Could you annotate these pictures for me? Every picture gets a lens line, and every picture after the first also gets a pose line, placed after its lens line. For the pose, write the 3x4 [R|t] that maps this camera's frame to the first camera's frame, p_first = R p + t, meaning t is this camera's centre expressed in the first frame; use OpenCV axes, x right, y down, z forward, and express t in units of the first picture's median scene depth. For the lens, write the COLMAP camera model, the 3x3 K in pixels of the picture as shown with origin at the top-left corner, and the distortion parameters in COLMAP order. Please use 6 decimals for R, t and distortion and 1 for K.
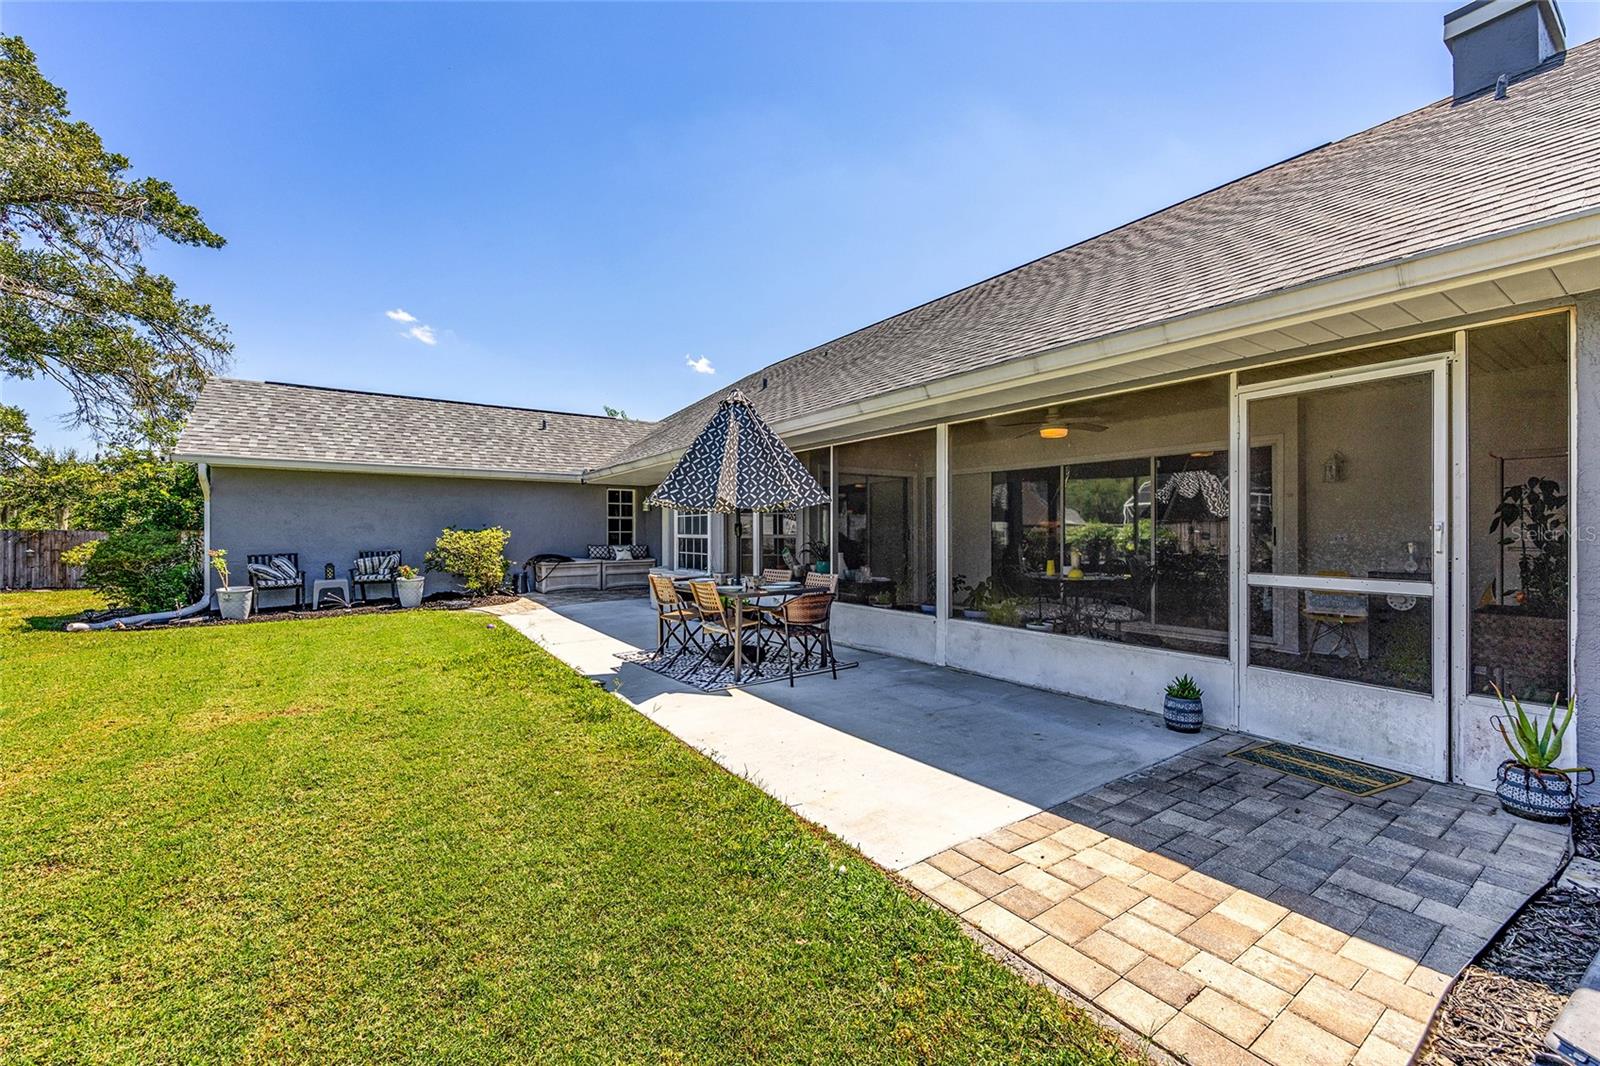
lens RADIAL K [[637.2, 0, 806.1], [0, 637.2, 531.8], [0, 0, 1]] dist [-0.000767, 0.000033]
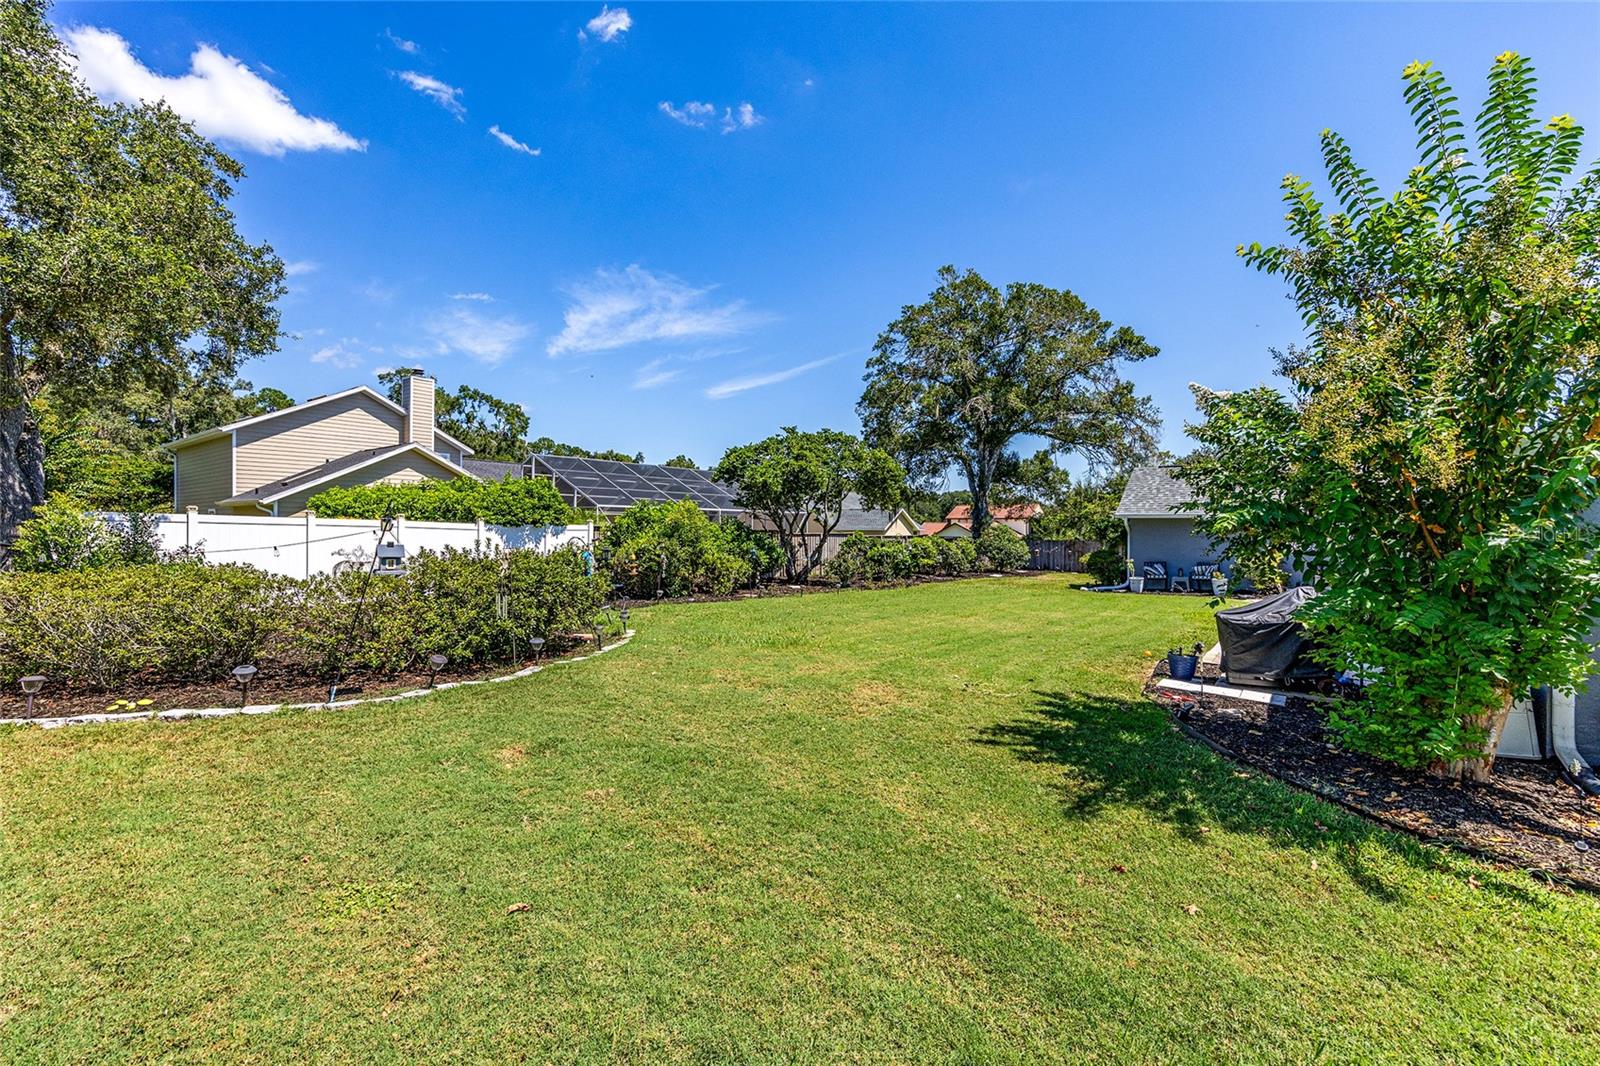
lens RADIAL K [[692.3, 0, 800.0], [0, 692.3, 533.0], [0, 0, 1]] dist [0.000530, 0.000077]
pose [[0.309797, 0.008265, -0.950767, 0.445294], [-0.004150, 0.999964, 0.007341, -0.034007], [0.950794, 0.001671, 0.309820, -0.366465]]
